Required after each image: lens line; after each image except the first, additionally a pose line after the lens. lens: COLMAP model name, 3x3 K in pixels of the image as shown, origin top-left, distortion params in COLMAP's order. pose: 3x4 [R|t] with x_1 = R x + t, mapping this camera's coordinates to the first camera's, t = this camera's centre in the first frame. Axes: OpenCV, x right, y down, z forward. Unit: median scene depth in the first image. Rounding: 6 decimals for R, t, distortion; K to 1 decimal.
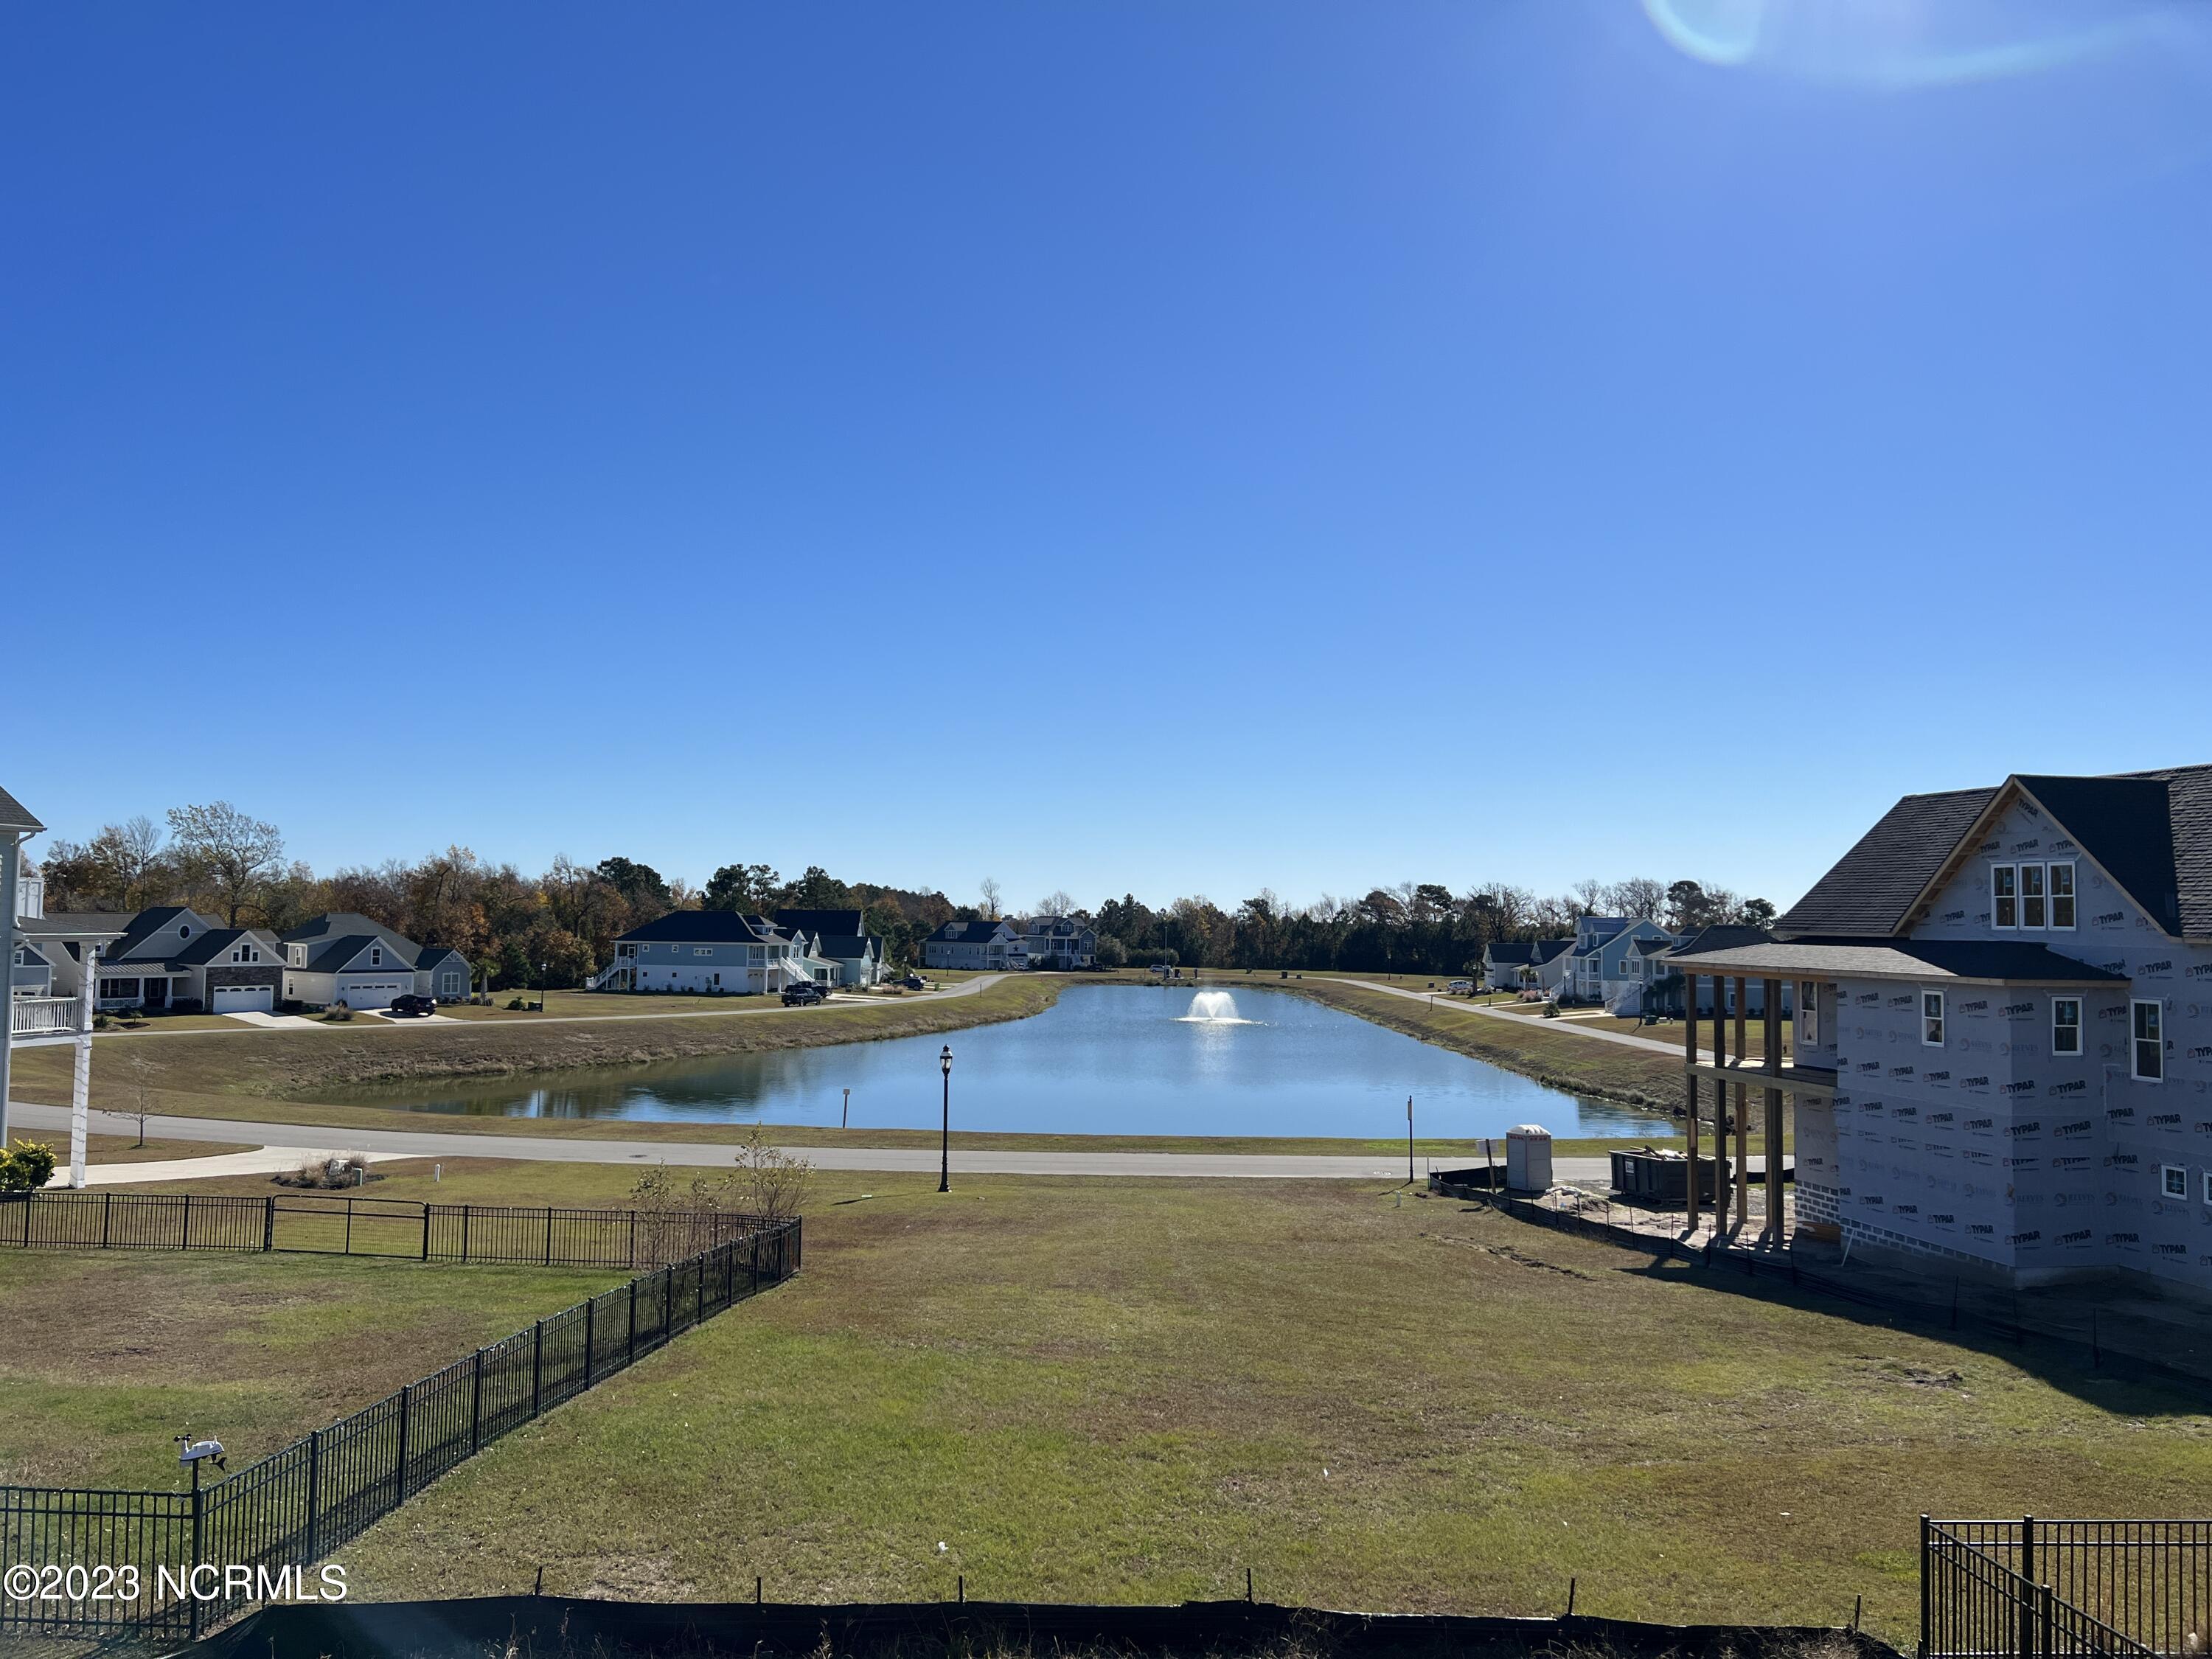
lens RADIAL K [[1666.2, 0, 1091.2], [0, 1666.2, 827.7], [0, 0, 1]] dist [0.045264, -0.050858]
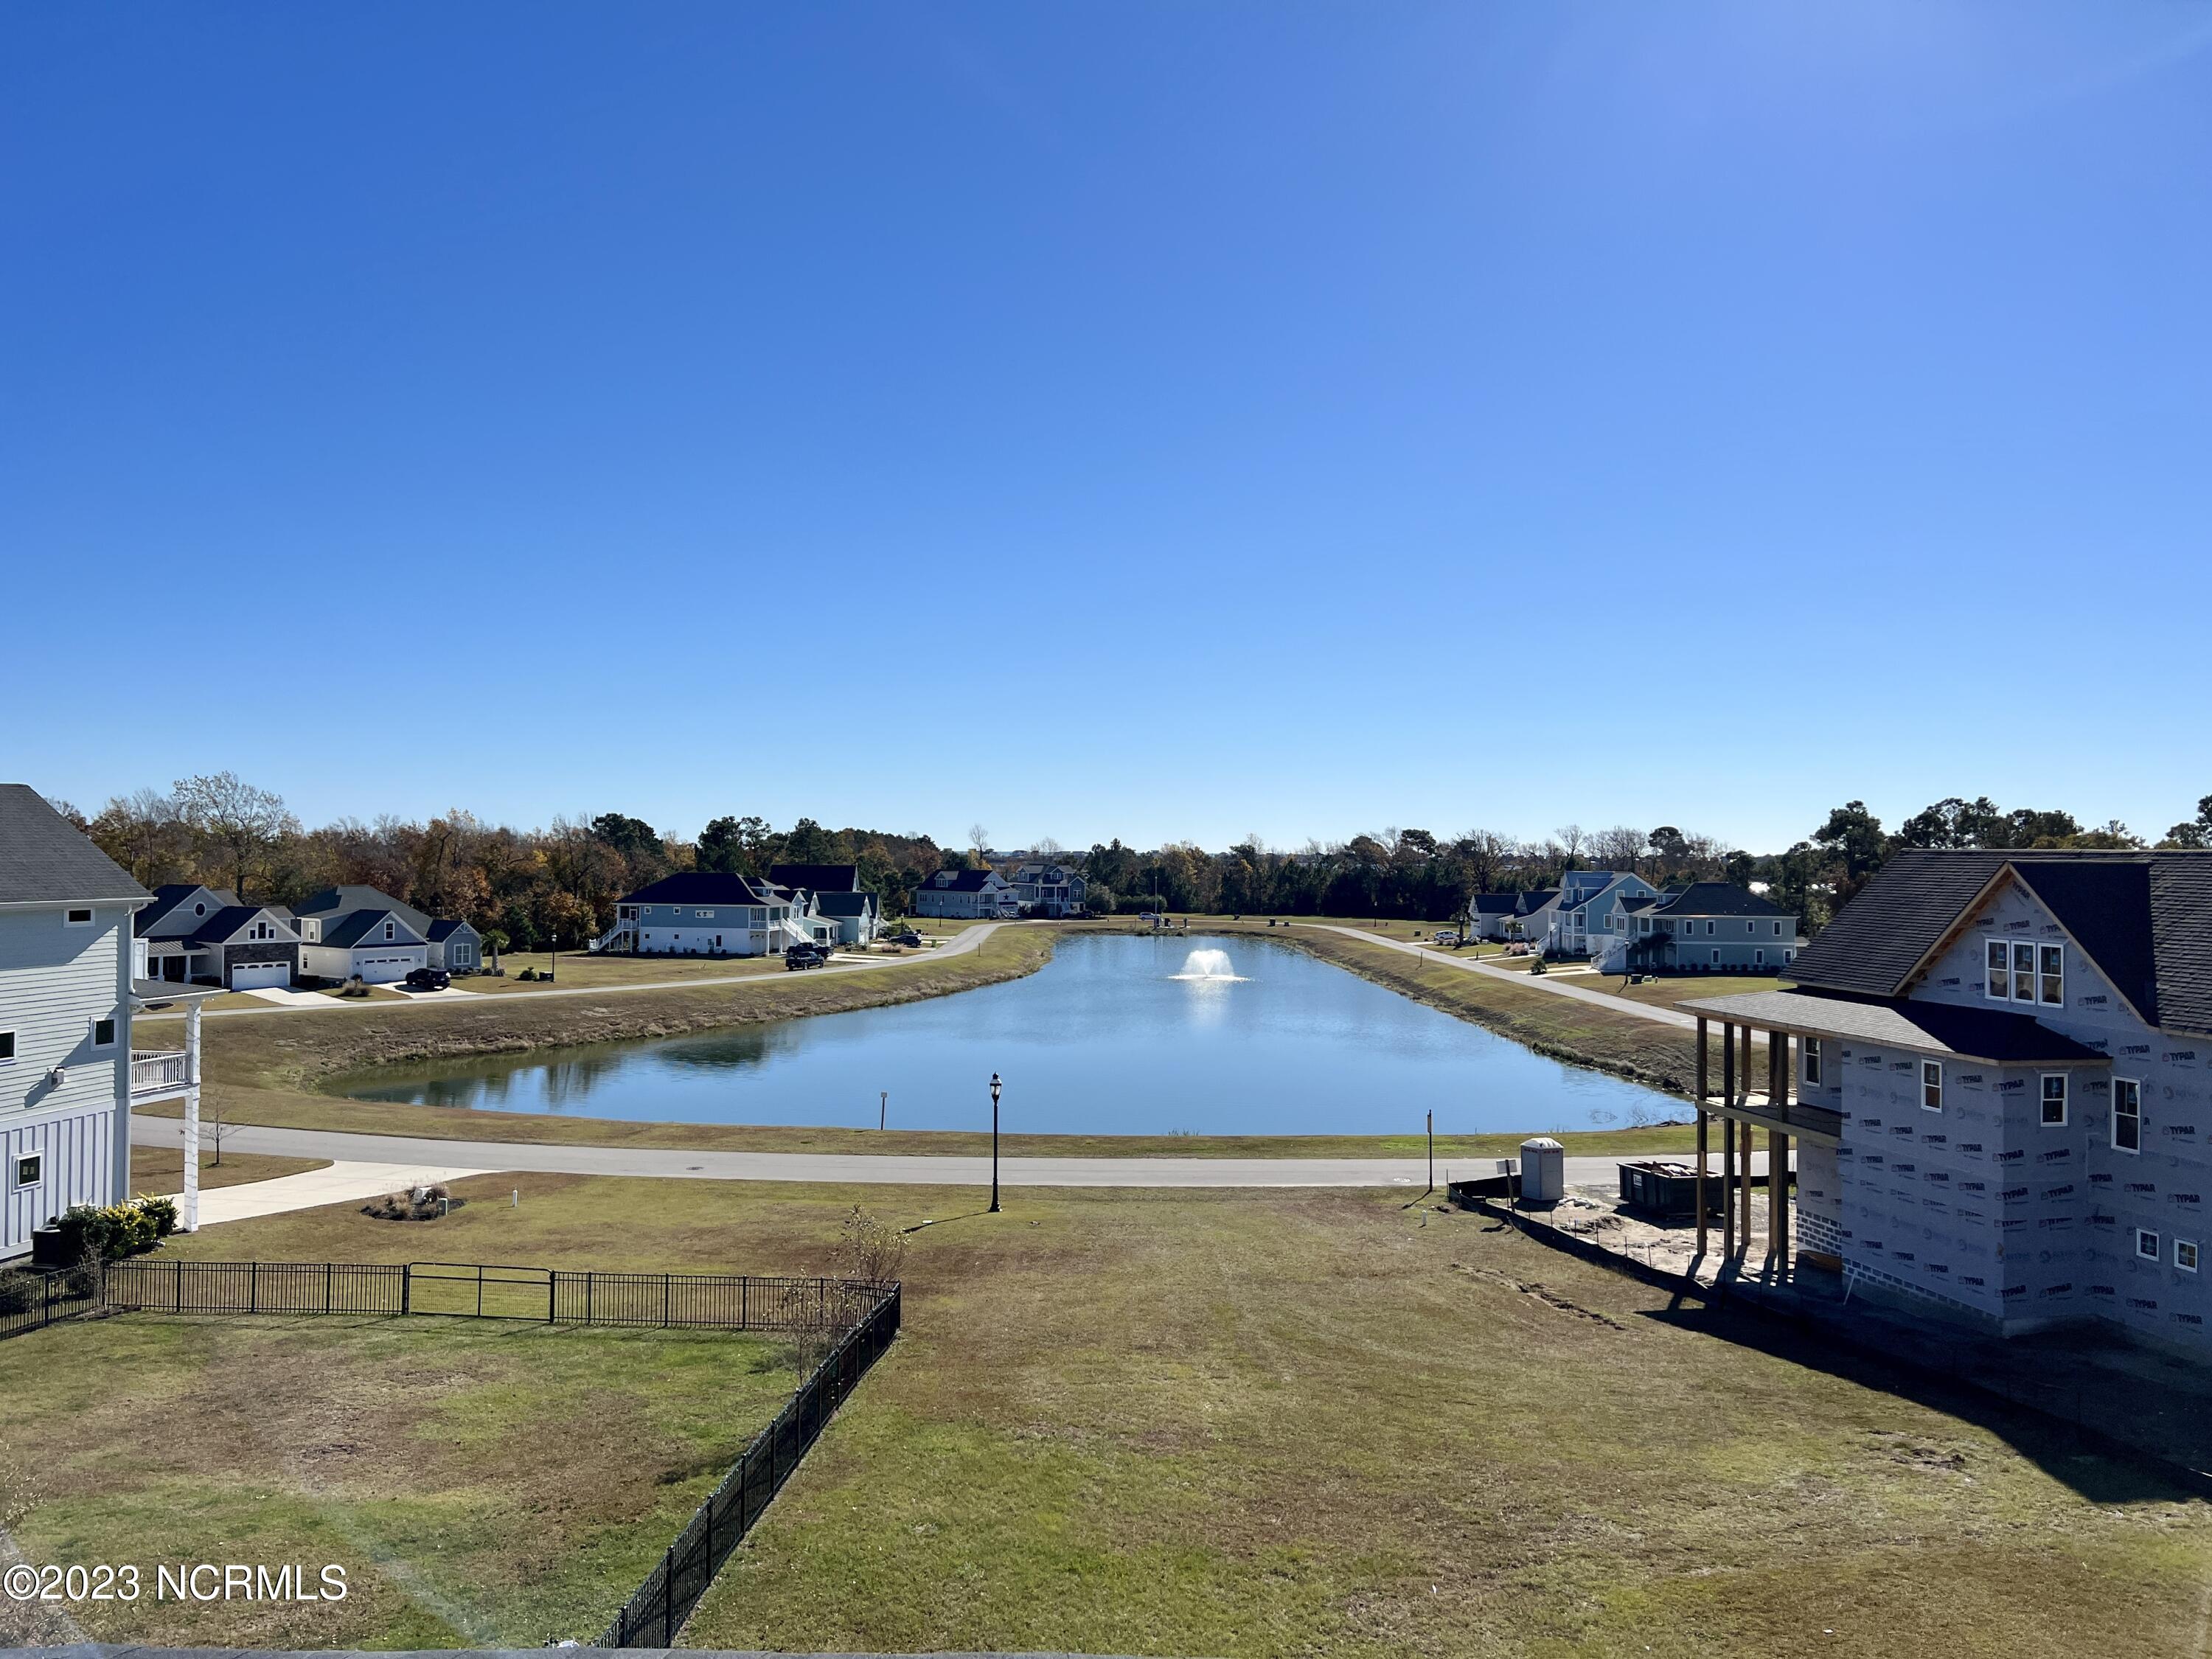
lens RADIAL K [[1666.2, 0, 1100.5], [0, 1666.2, 834.1], [0, 0, 1]] dist [0.045264, -0.050858]
pose [[0.999829, -0.005408, 0.017707, -0.052766], [0.004615, 0.998998, 0.044507, -0.092627], [-0.017930, -0.044417, 0.998852, -0.067984]]
